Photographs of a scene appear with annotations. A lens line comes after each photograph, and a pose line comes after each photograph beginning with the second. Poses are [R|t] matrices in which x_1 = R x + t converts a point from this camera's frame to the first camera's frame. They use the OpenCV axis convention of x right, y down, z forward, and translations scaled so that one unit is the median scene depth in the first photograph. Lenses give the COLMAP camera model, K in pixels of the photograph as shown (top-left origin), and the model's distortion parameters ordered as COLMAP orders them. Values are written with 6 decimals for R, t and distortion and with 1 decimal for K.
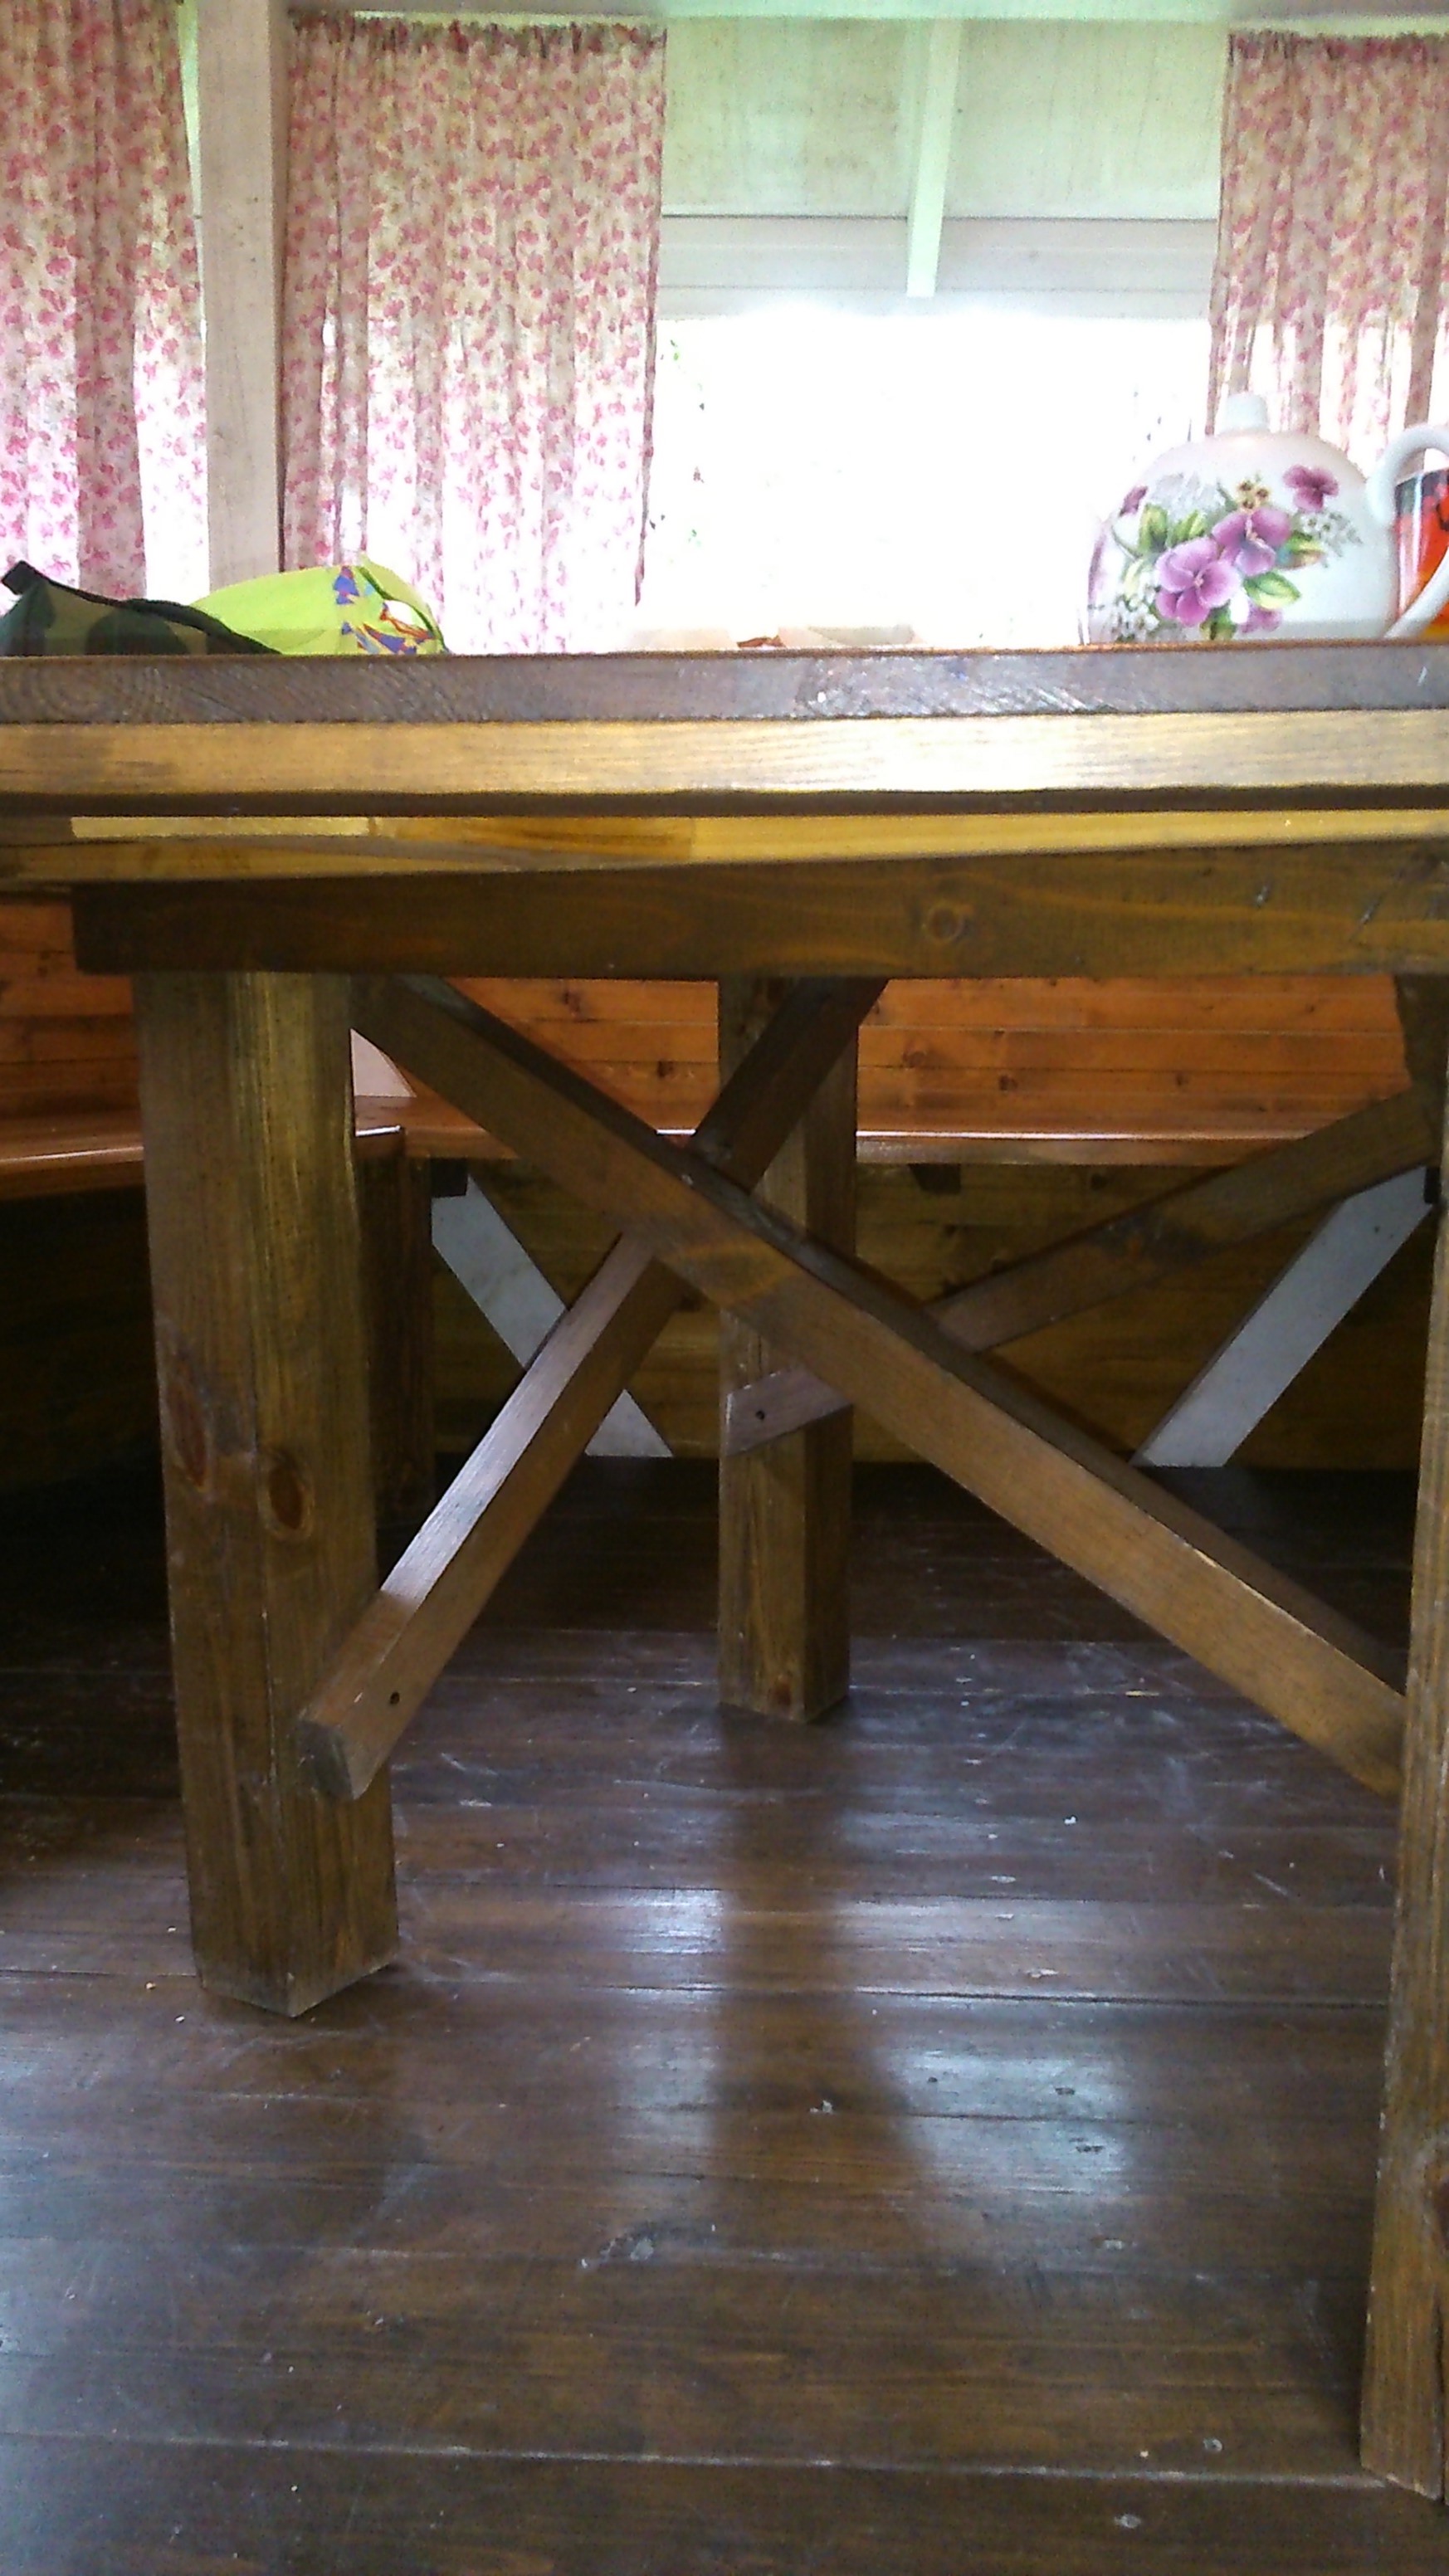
lens RADIAL K [[2134.8, 0, 724.5], [0, 2134.8, 1288.0], [0, 0, 1]] dist [0.000377, -0.001430]
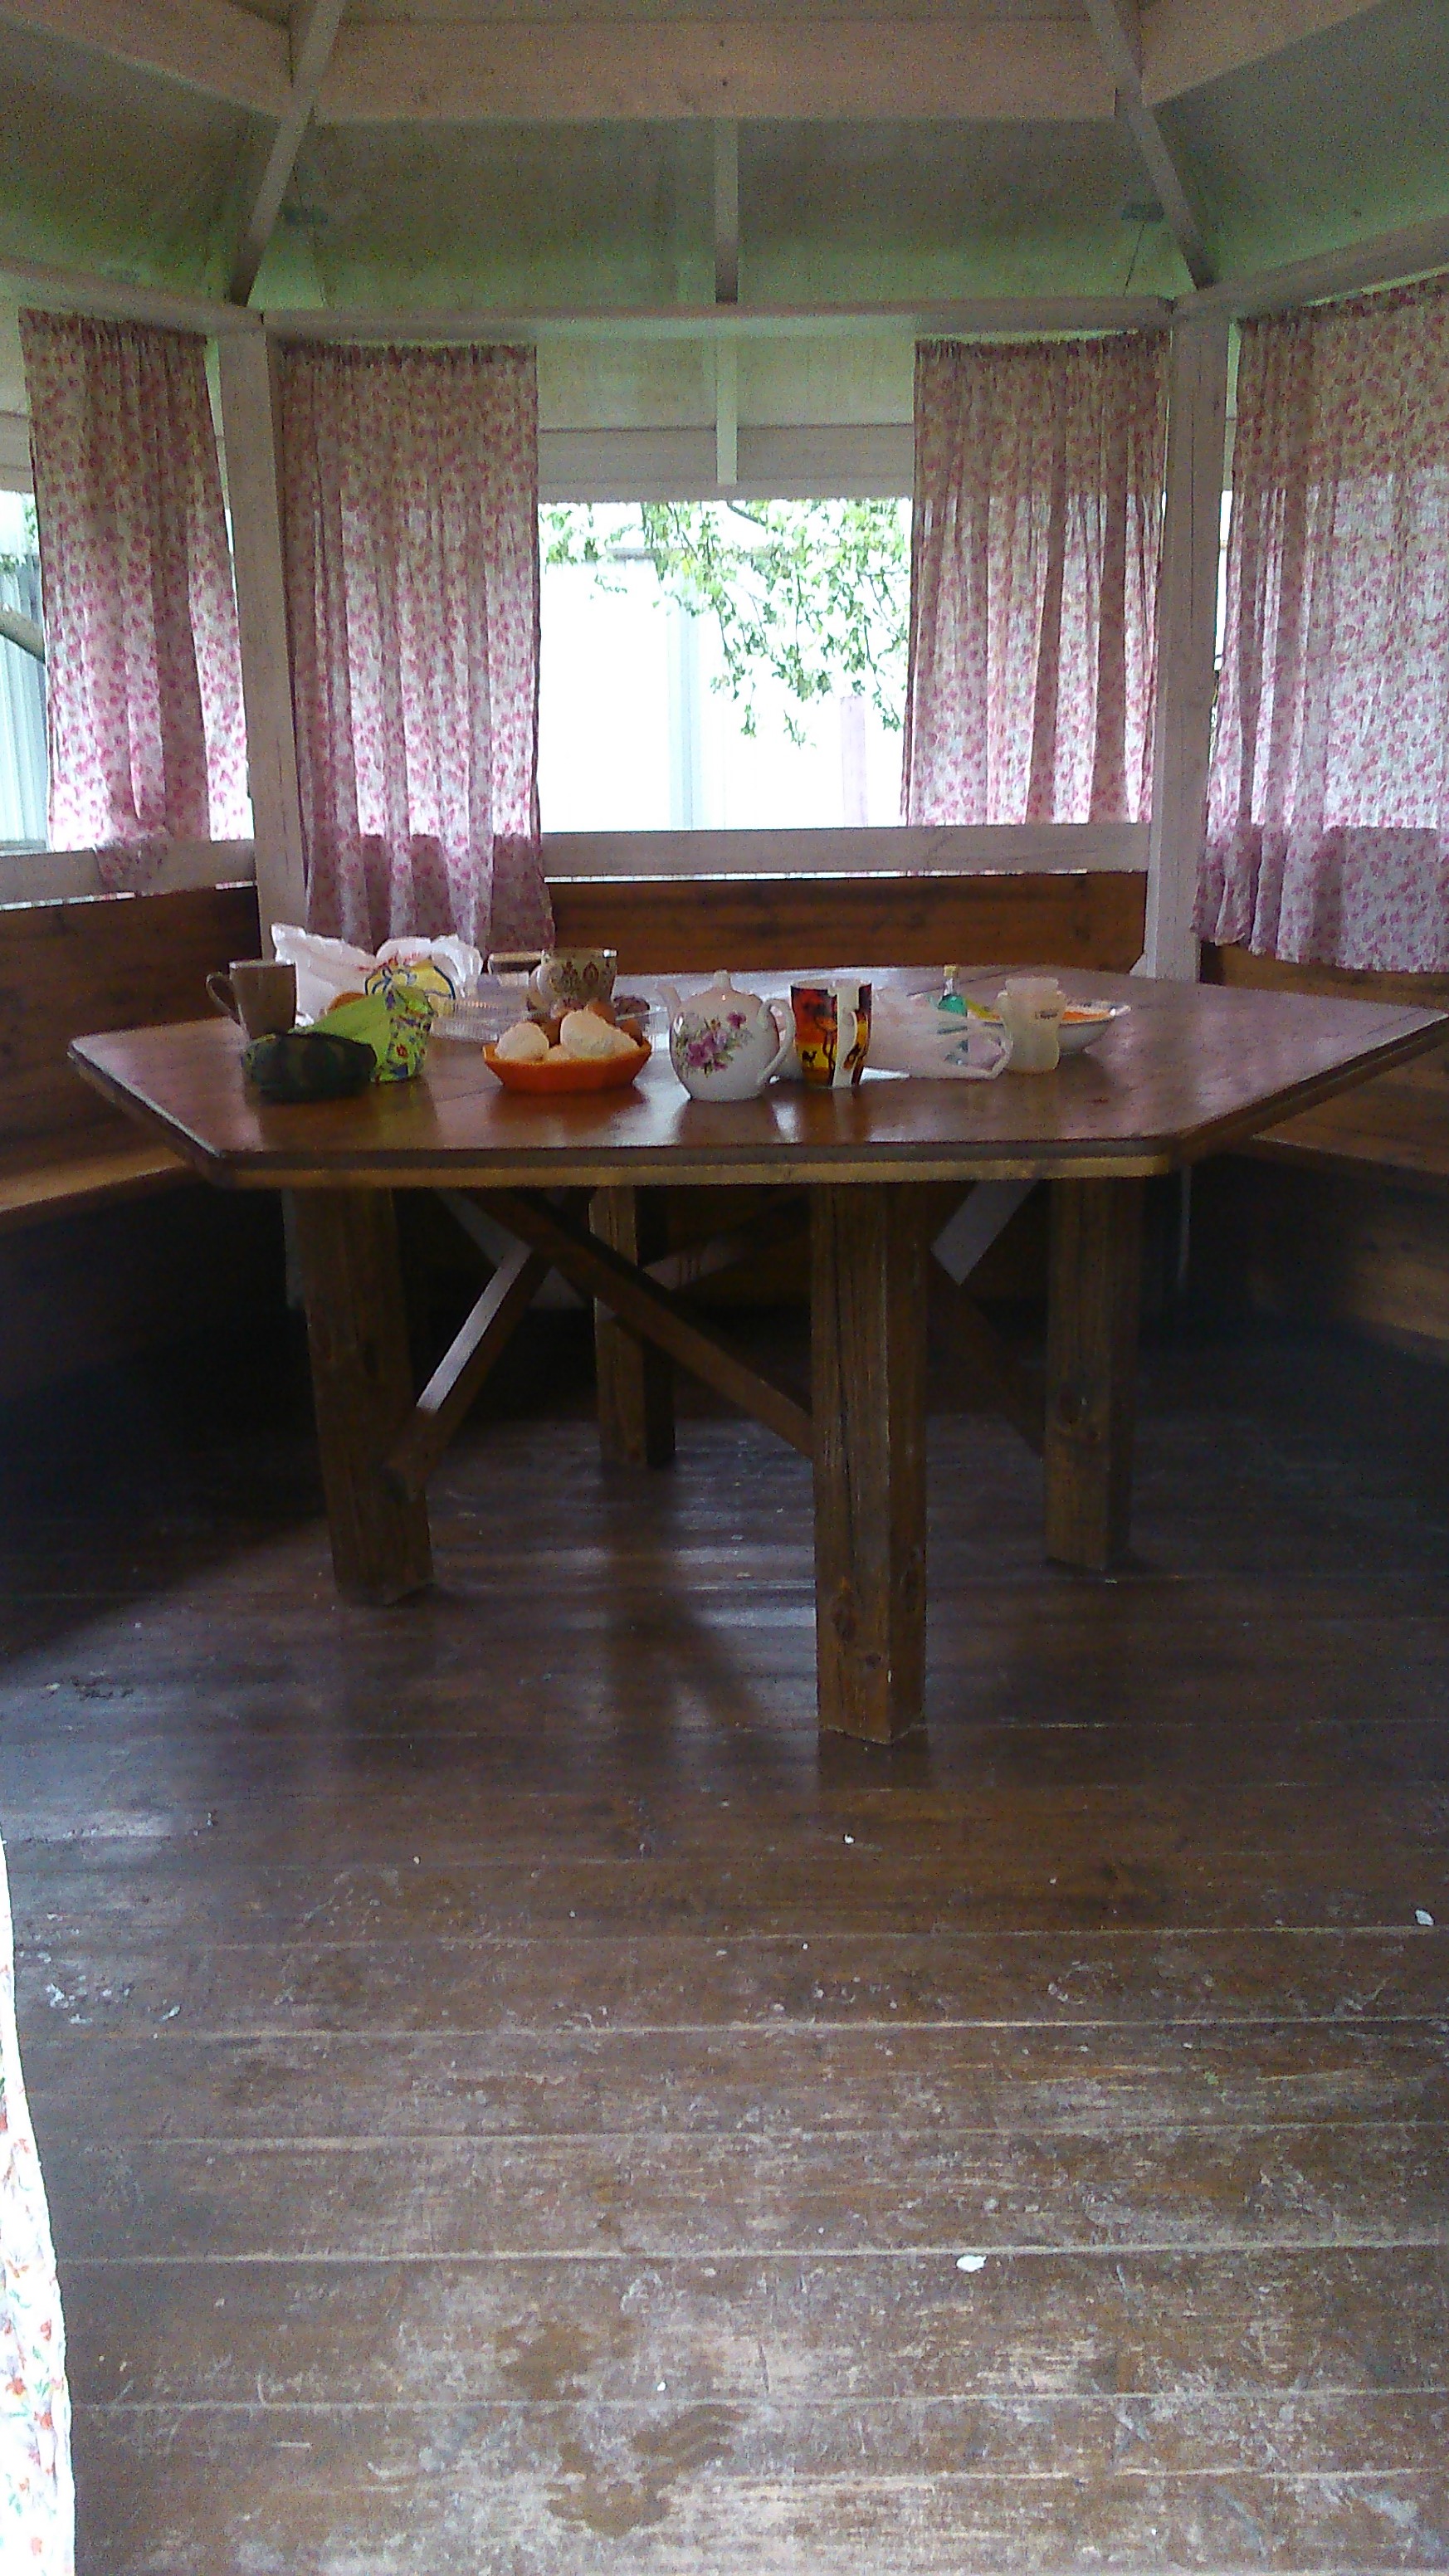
lens RADIAL K [[2005.8, 0, 729.7], [0, 2005.8, 1335.1], [0, 0, 1]] dist [0.050458, -0.135891]
pose [[0.999092, -0.037153, 0.020845, 0.051981], [0.034411, 0.992267, 0.119259, -0.074251], [-0.025114, -0.118434, 0.992644, -0.463619]]
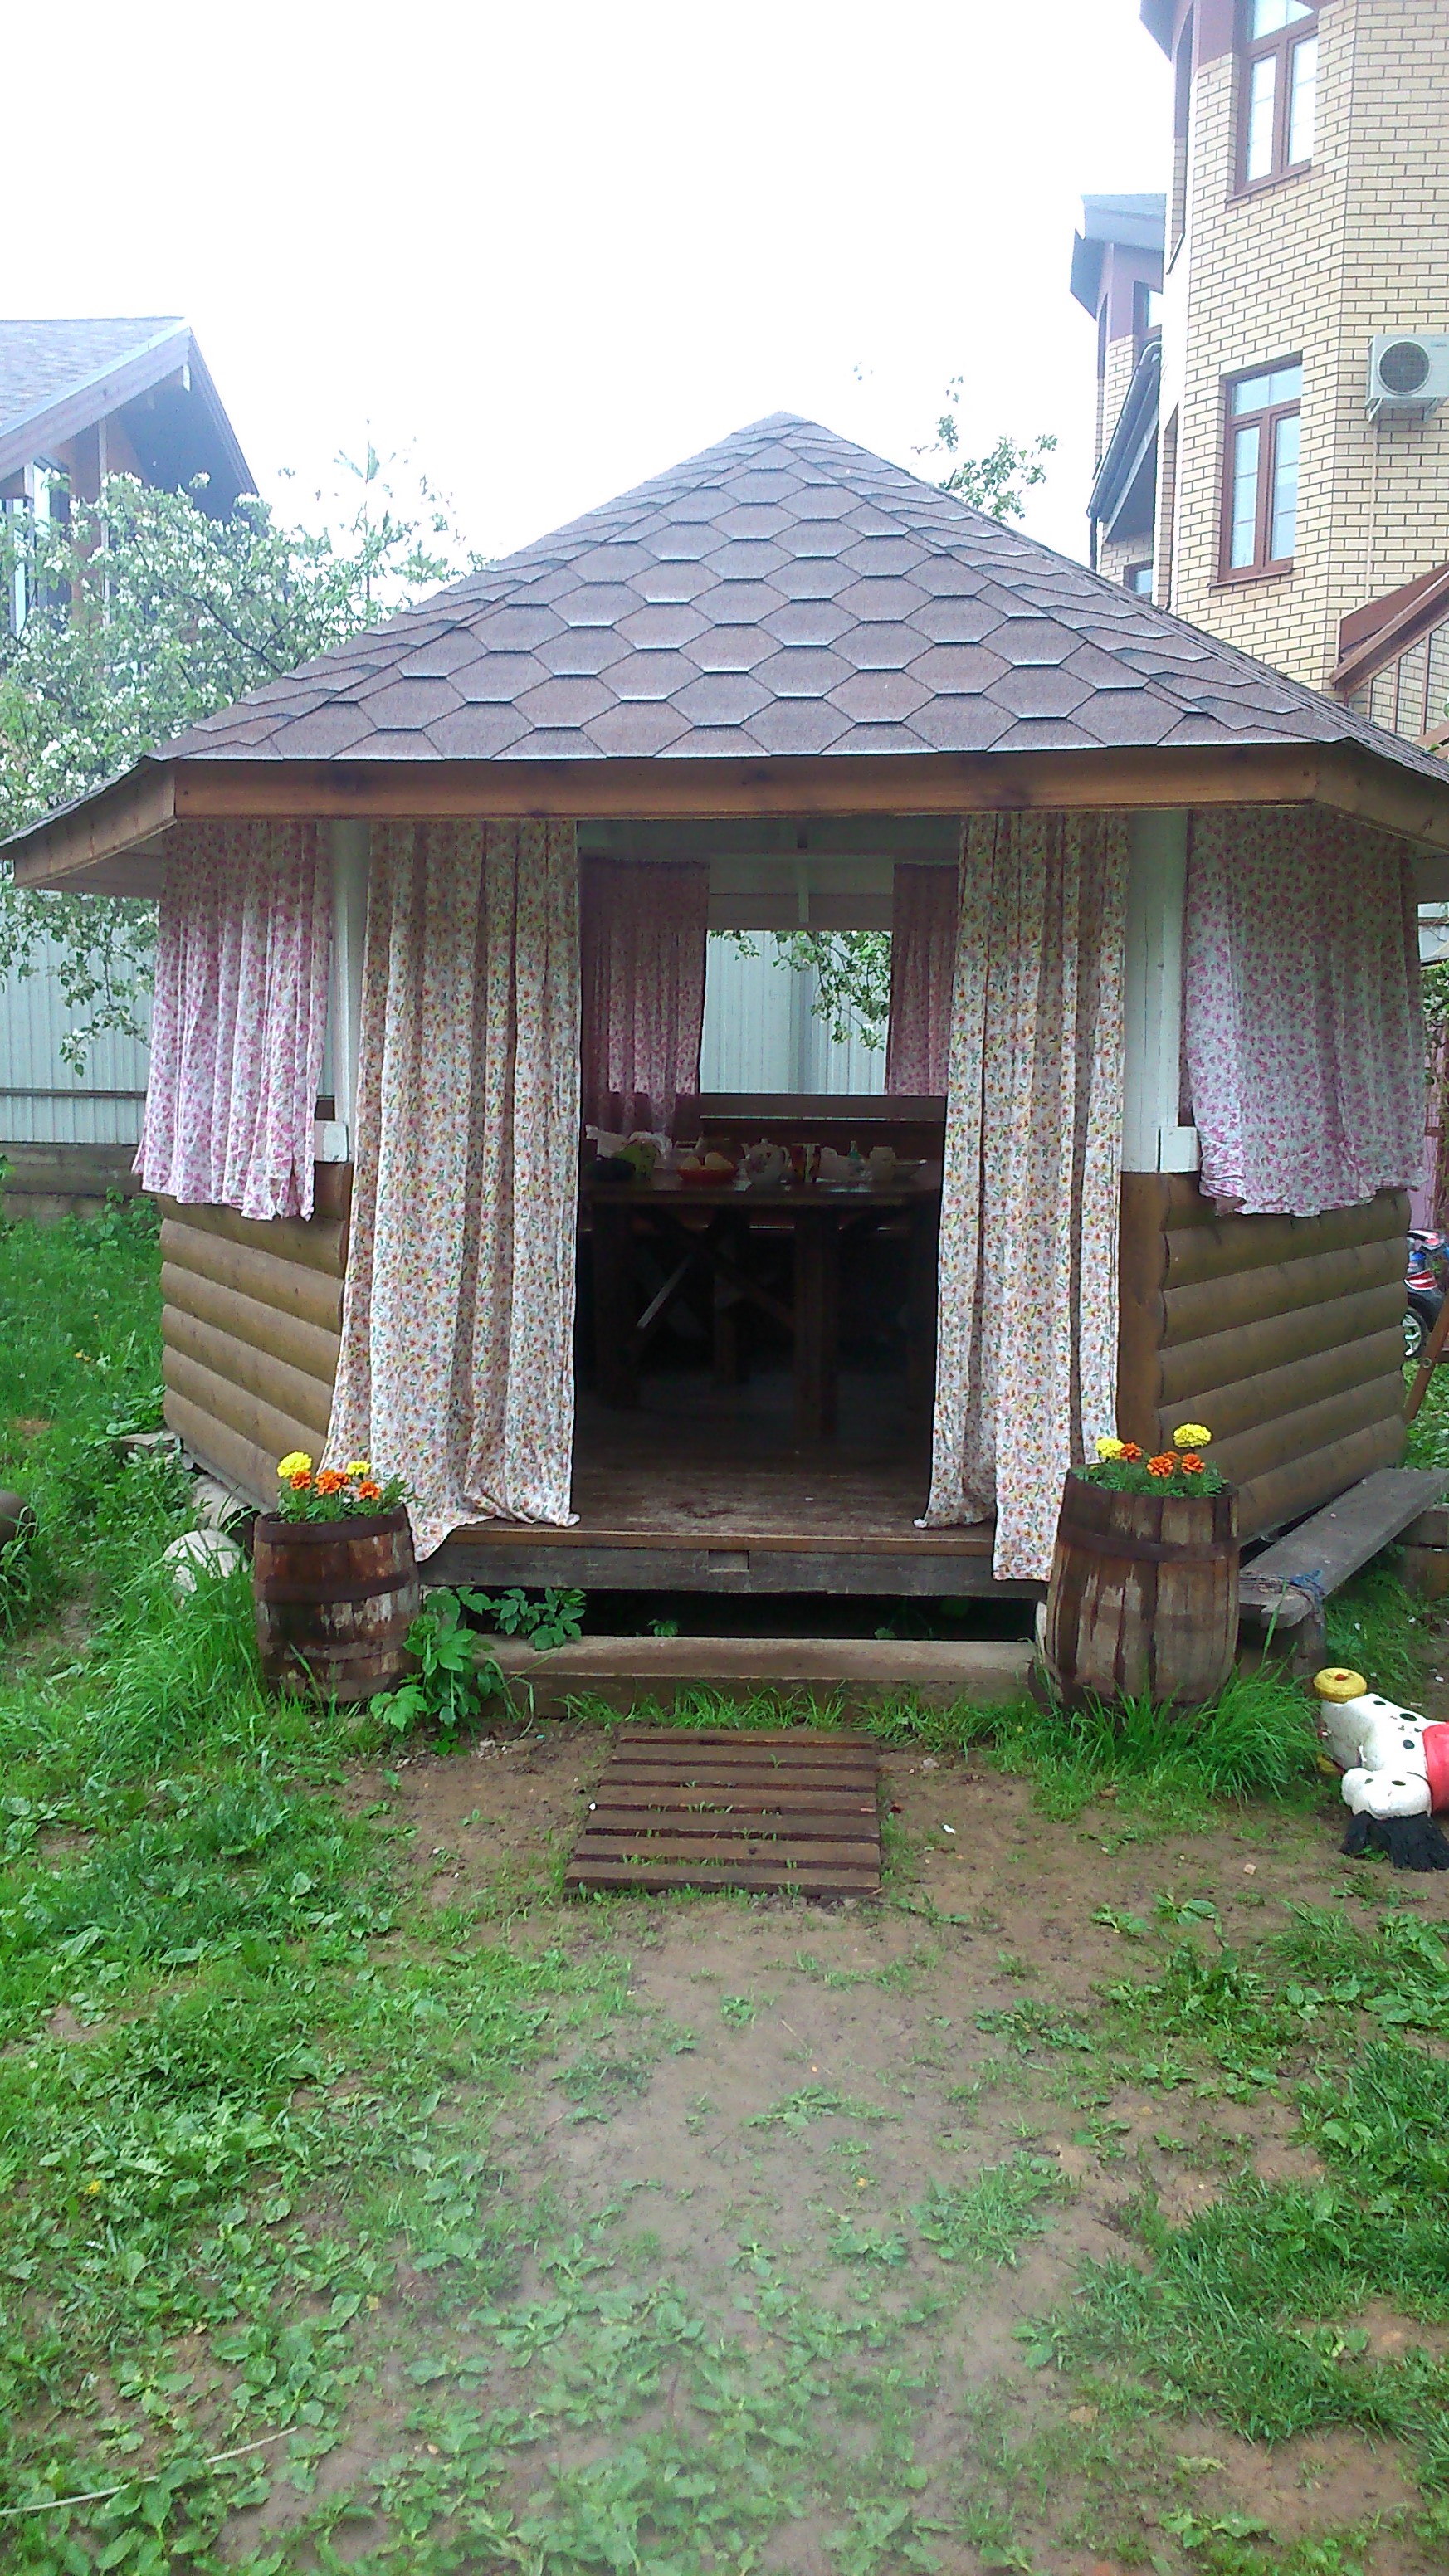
lens RADIAL K [[2134.8, 0, 724.5], [0, 2134.8, 1288.0], [0, 0, 1]] dist [0.000377, -0.001430]
pose [[0.998886, 0.003436, -0.047069, 0.138073], [-0.005574, 0.998954, -0.045375, 0.149411], [0.046864, 0.045586, 0.997861, -1.995033]]
